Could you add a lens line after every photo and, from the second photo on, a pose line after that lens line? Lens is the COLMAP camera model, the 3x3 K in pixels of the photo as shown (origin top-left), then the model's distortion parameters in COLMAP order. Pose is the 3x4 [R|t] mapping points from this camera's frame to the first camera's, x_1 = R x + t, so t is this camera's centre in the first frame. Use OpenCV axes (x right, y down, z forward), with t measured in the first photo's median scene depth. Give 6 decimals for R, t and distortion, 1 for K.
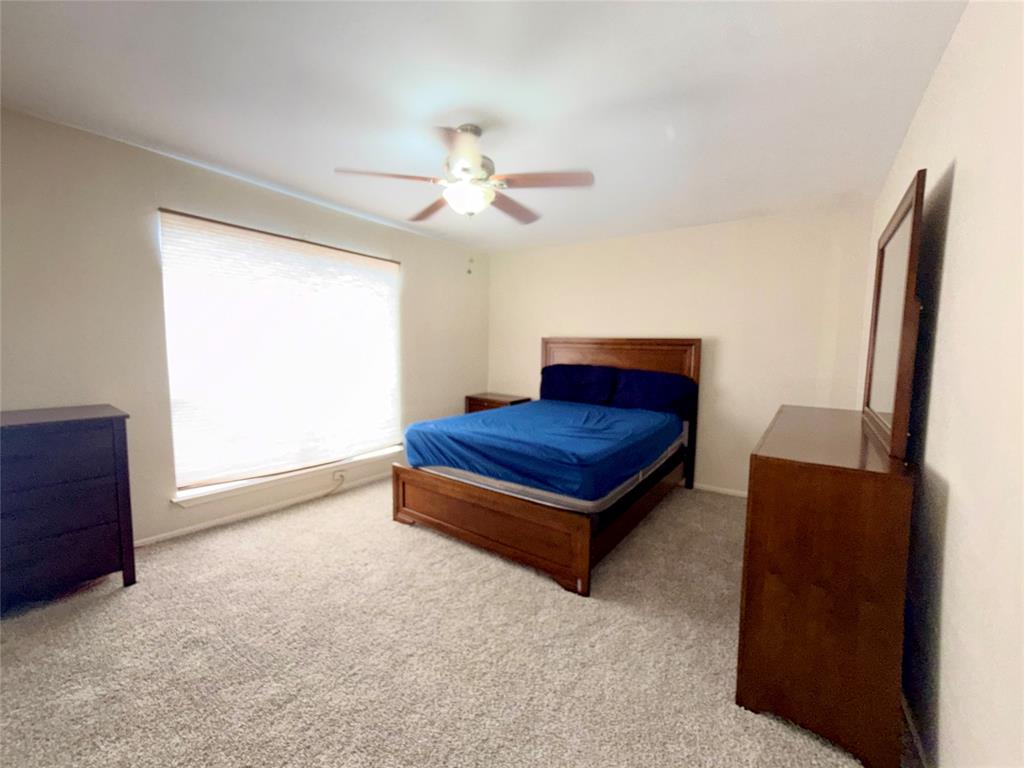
lens RADIAL K [[407.9, 0, 515.5], [0, 407.9, 369.4], [0, 0, 1]] dist [0.010811, -0.009201]
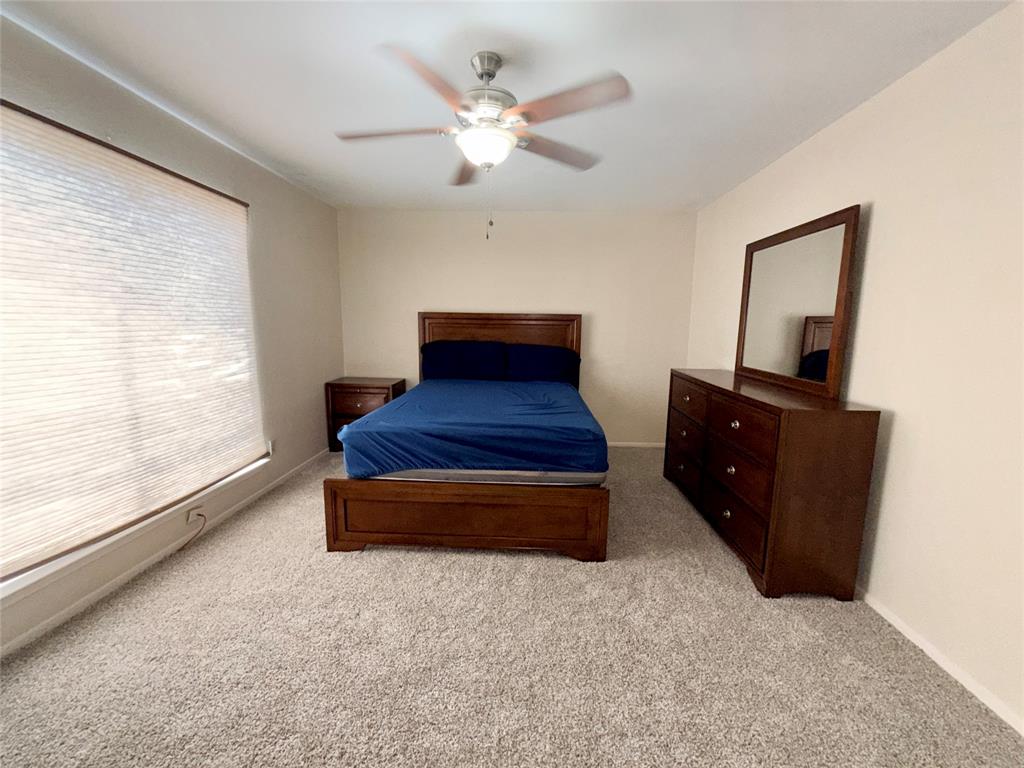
lens RADIAL K [[407.9, 0, 515.5], [0, 407.9, 369.4], [0, 0, 1]] dist [0.010811, -0.009201]
pose [[0.842713, -0.068451, 0.533994, -0.414567], [0.033096, 0.996595, 0.075521, -0.019892], [-0.537345, -0.045969, 0.842109, 0.190900]]
